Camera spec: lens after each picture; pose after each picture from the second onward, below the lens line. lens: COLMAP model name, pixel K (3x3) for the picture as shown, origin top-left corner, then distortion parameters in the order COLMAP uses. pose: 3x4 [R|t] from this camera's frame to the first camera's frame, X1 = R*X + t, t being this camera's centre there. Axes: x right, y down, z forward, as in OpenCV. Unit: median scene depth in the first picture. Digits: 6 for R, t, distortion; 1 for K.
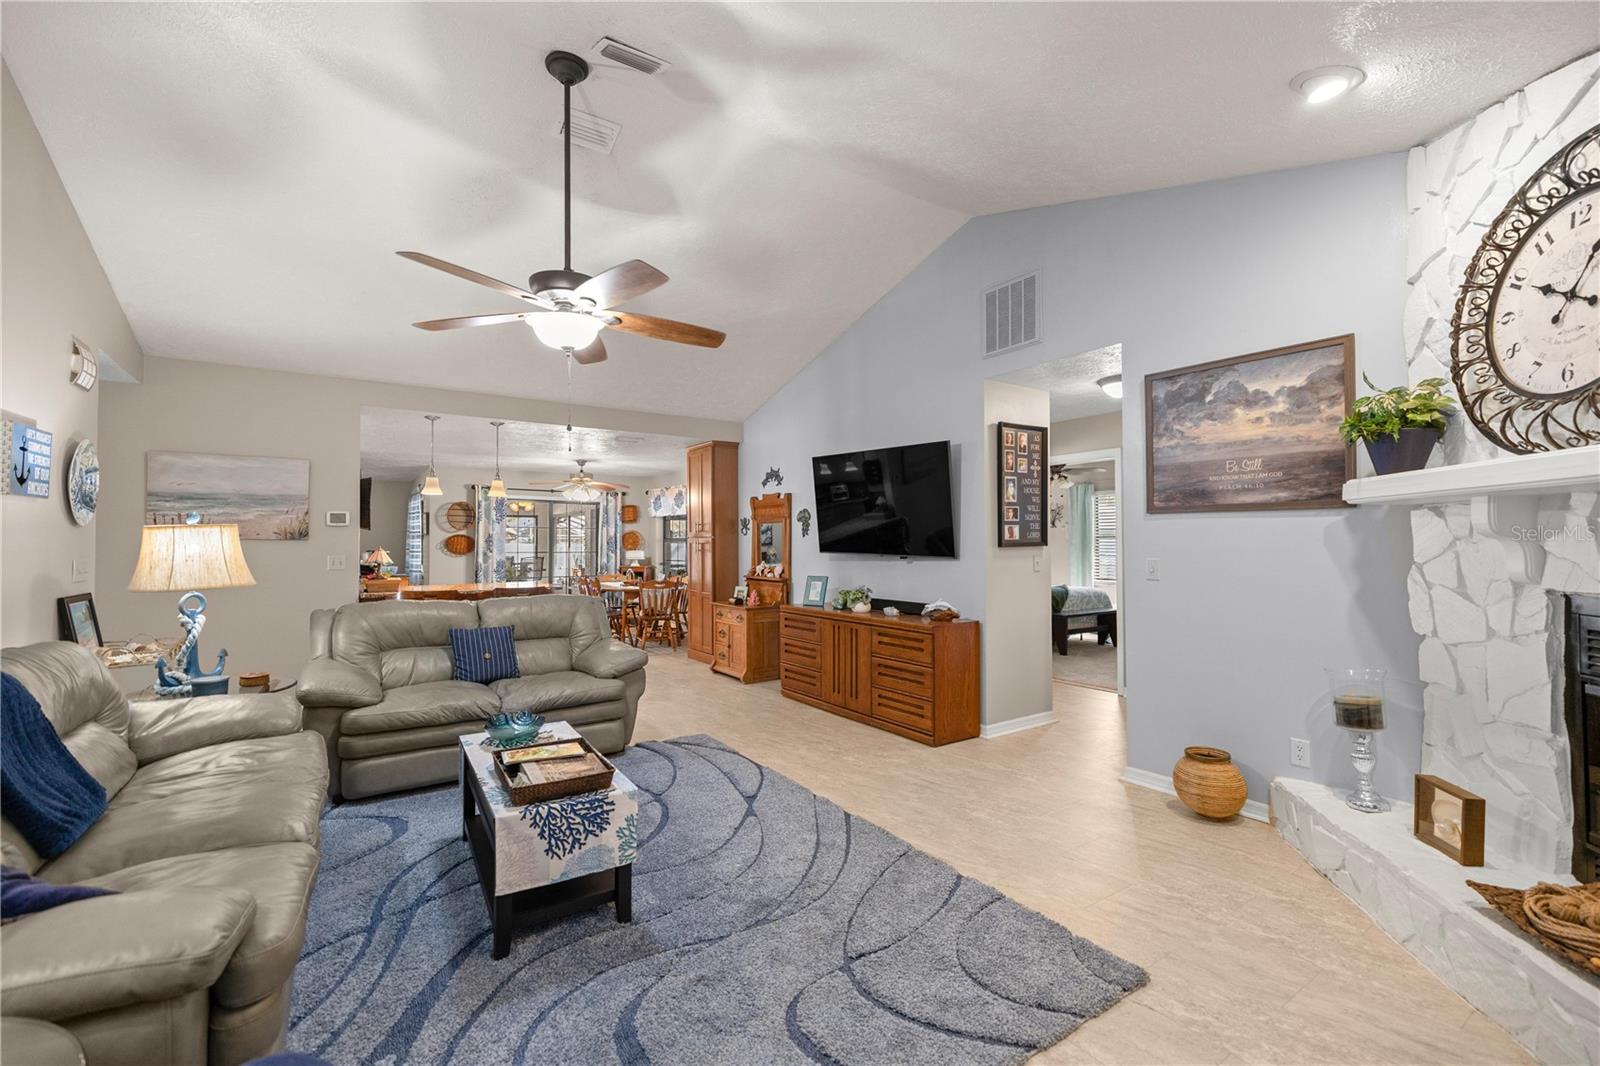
lens RADIAL K [[691.5, 0, 805.3], [0, 691.5, 537.3], [0, 0, 1]] dist [0.001148, 0.000235]
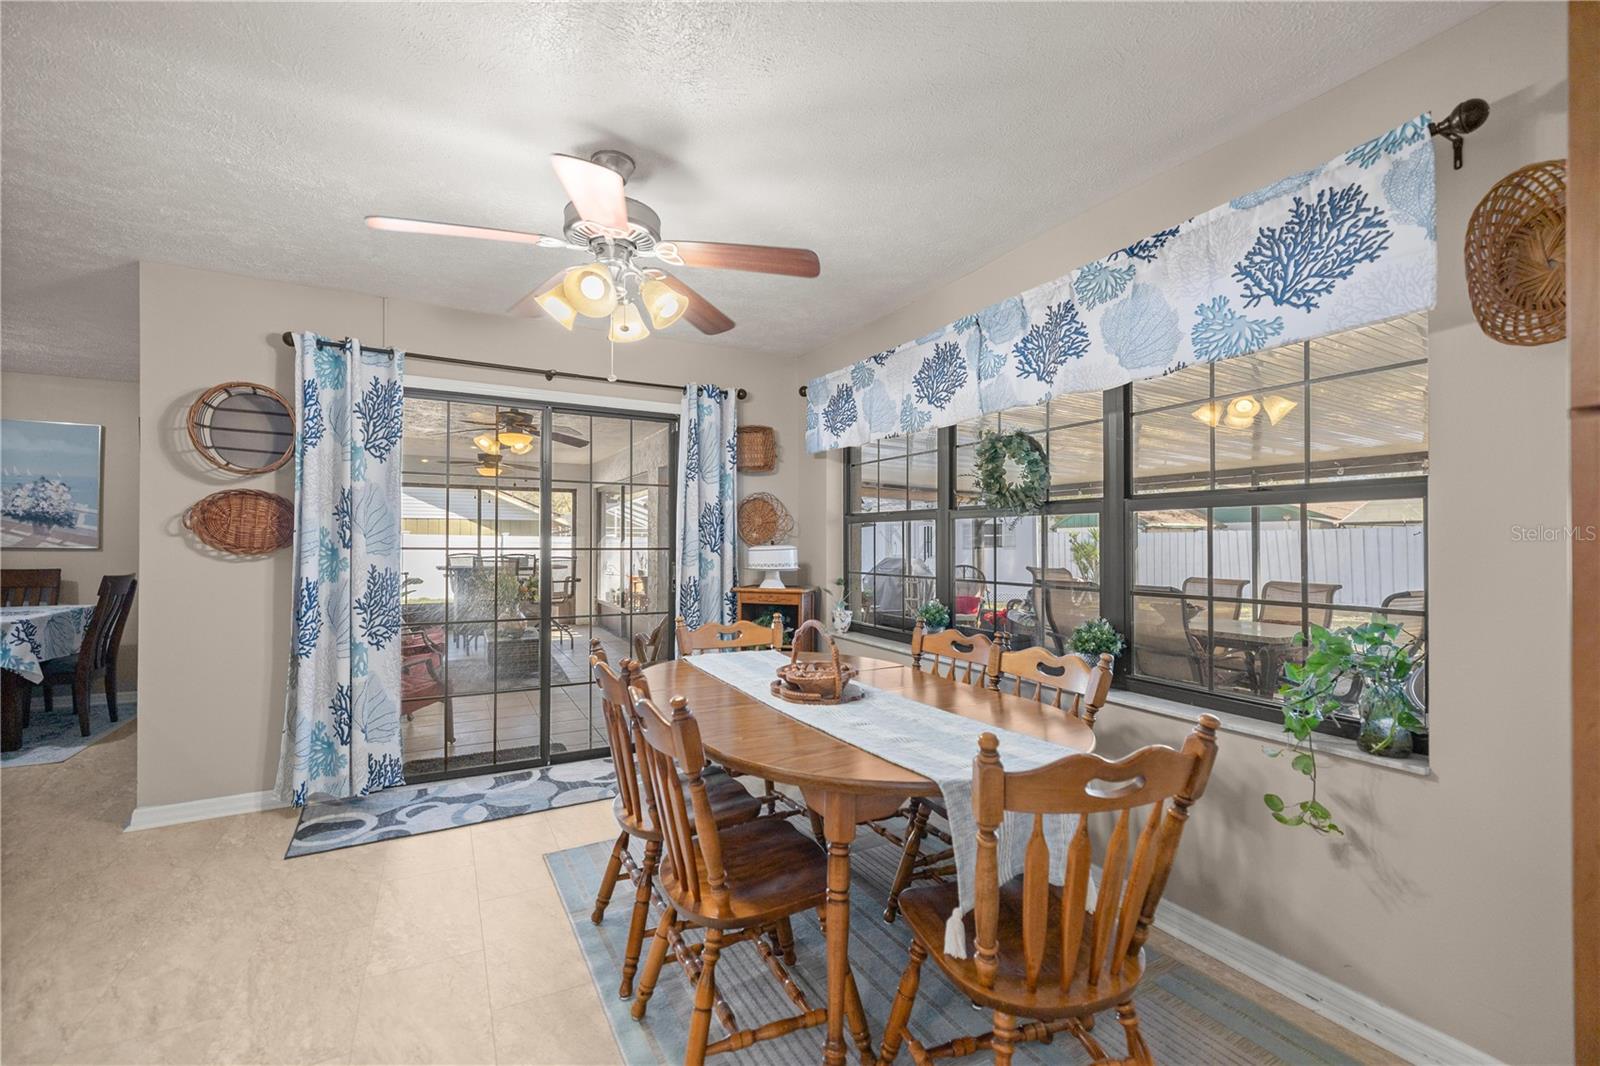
lens RADIAL K [[674.1, 0, 800.7], [0, 674.1, 540.8], [0, 0, 1]] dist [0.001263, -0.000162]
pose [[0.995215, 0.007447, -0.097429, -0.216271], [-0.006811, 0.999953, 0.006854, 0.015129], [0.097475, -0.006158, 0.995219, 0.710280]]
